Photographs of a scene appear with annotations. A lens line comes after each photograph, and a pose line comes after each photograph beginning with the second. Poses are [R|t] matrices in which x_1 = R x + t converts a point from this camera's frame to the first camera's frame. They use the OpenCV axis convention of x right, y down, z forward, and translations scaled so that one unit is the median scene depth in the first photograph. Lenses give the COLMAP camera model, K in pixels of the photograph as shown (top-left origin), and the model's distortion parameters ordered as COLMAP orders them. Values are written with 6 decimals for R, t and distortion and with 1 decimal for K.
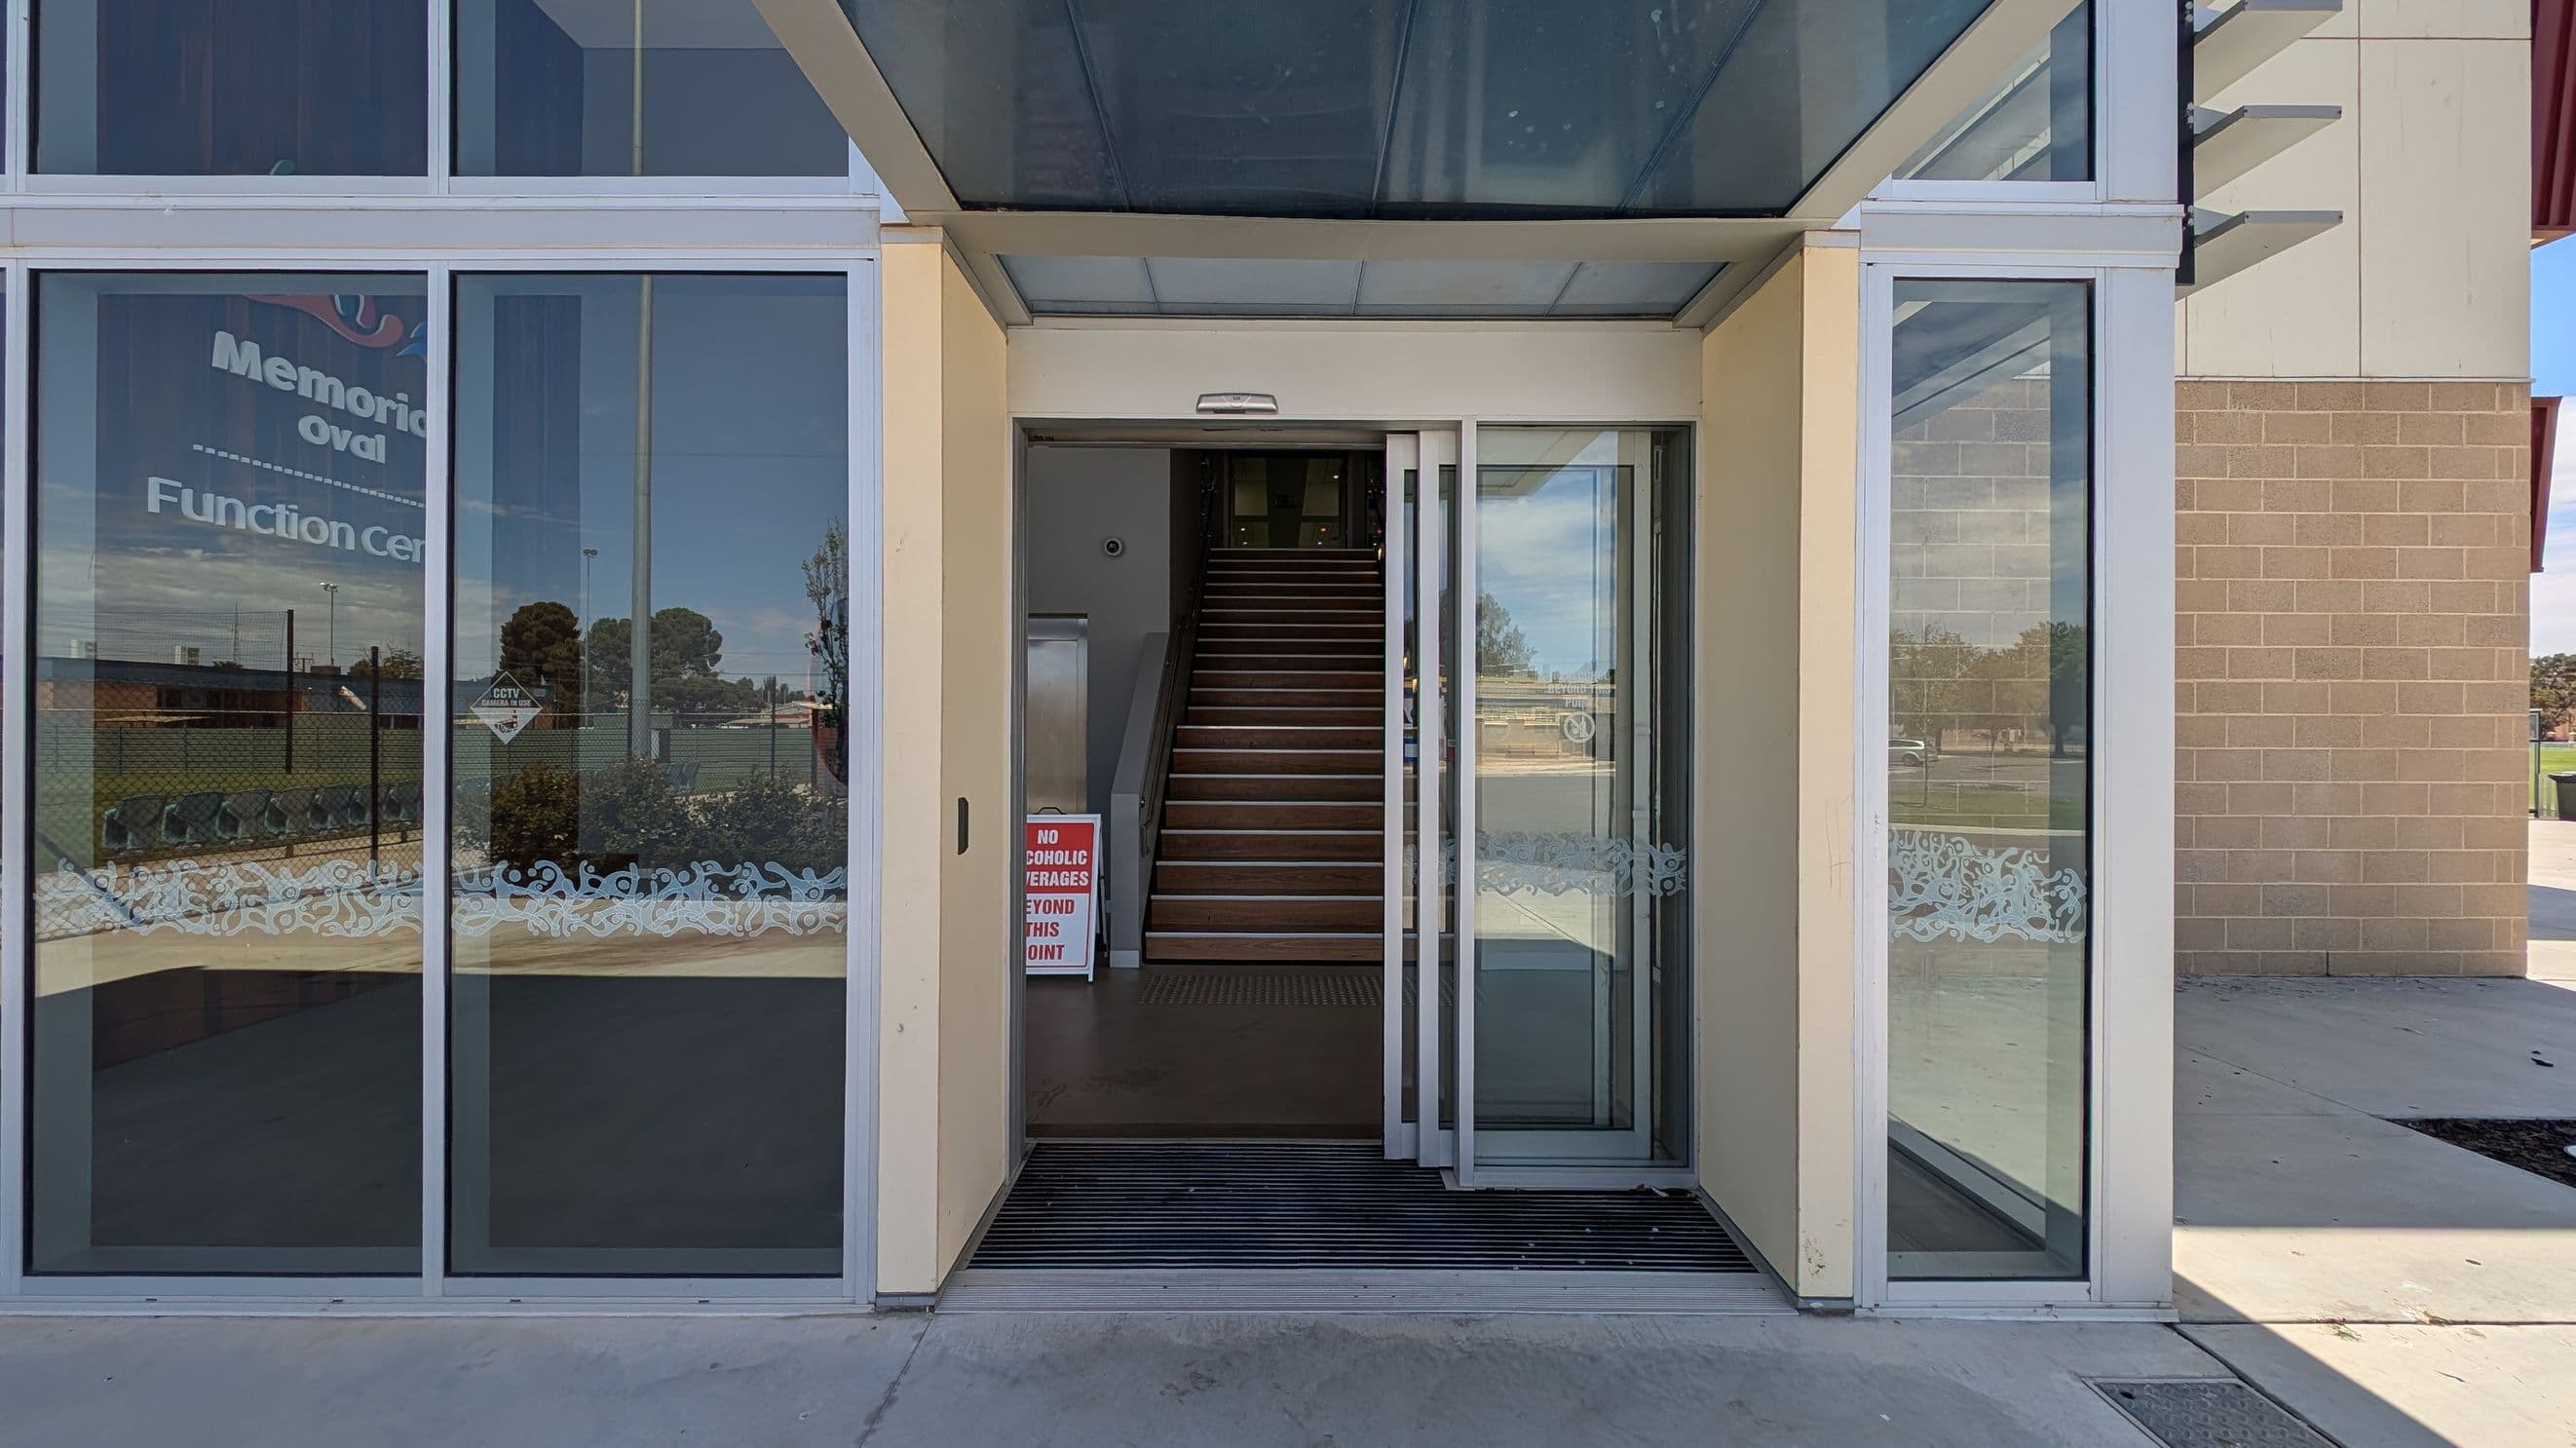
lens RADIAL K [[966.5, 0, 1279.5], [0, 966.5, 726.1], [0, 0, 1]] dist [0.000126, 0.000256]
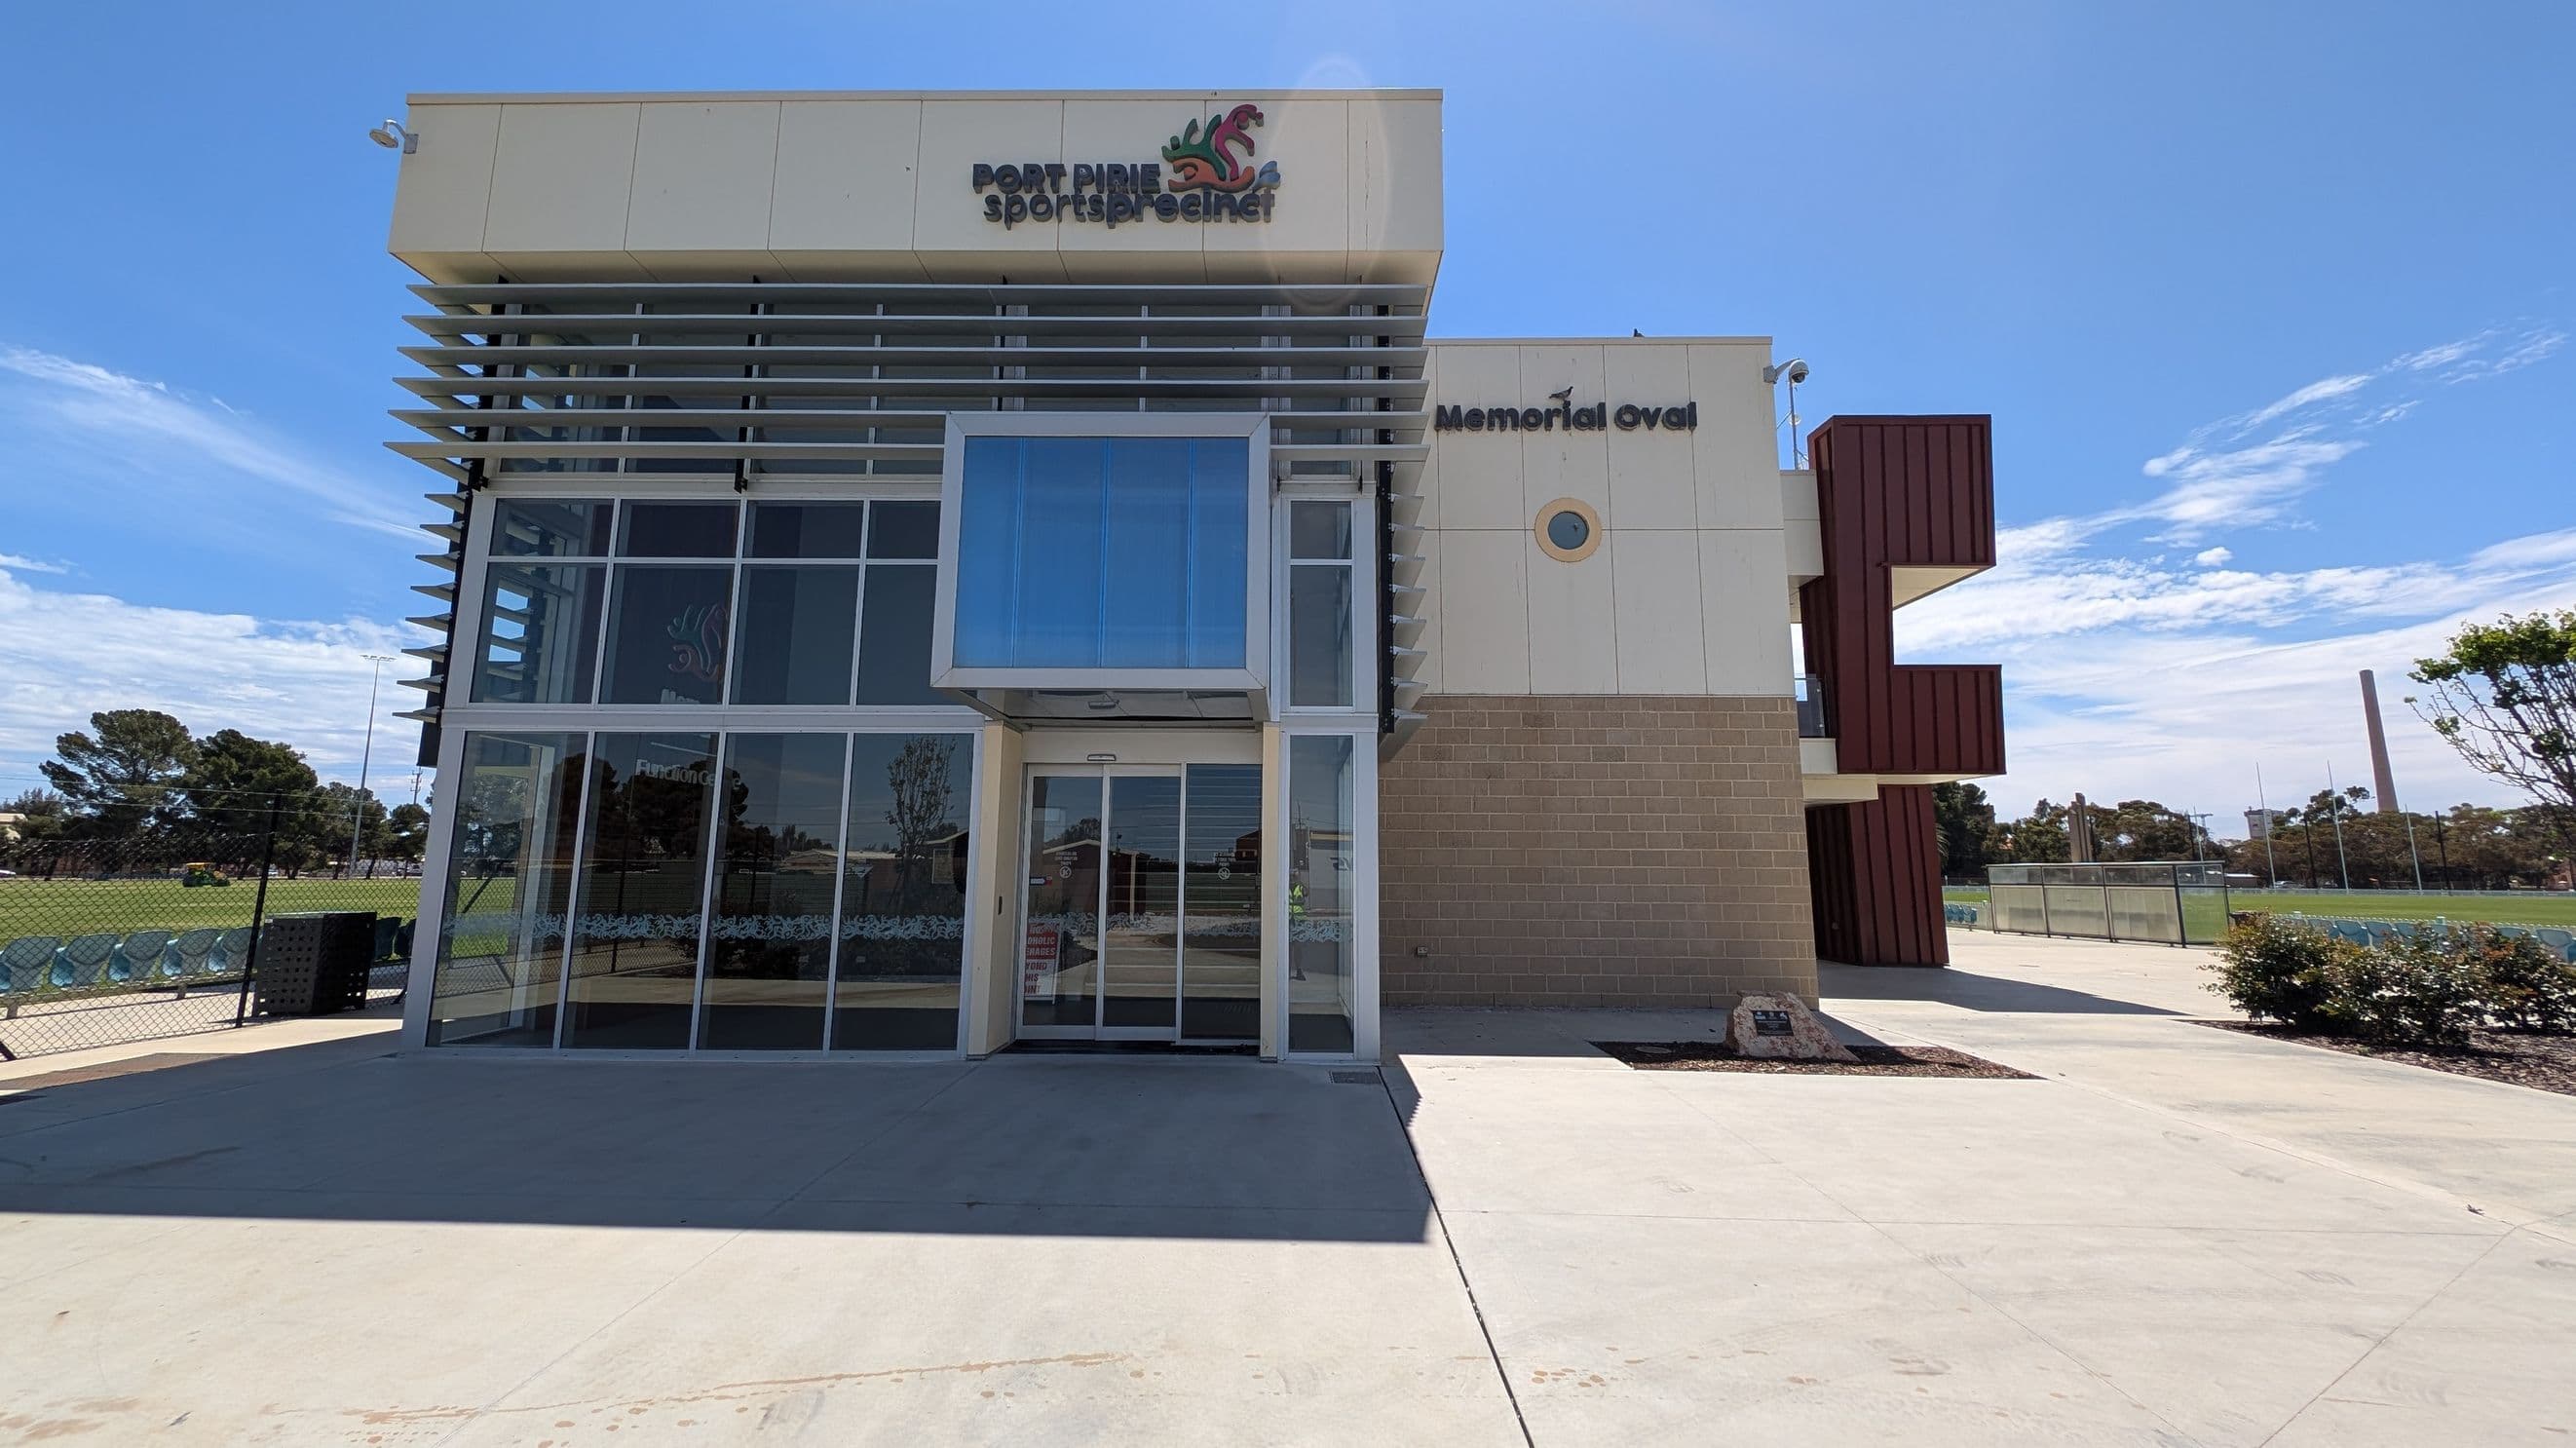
lens RADIAL K [[976.1, 0, 1288.0], [0, 976.1, 724.0], [0, 0, 1]] dist [0.025140, 0.000062]
pose [[0.999967, -0.000488, -0.008093, 0.277282], [-0.000737, 0.988582, -0.150684, 0.000230], [0.008074, 0.150685, 0.988549, -0.979817]]
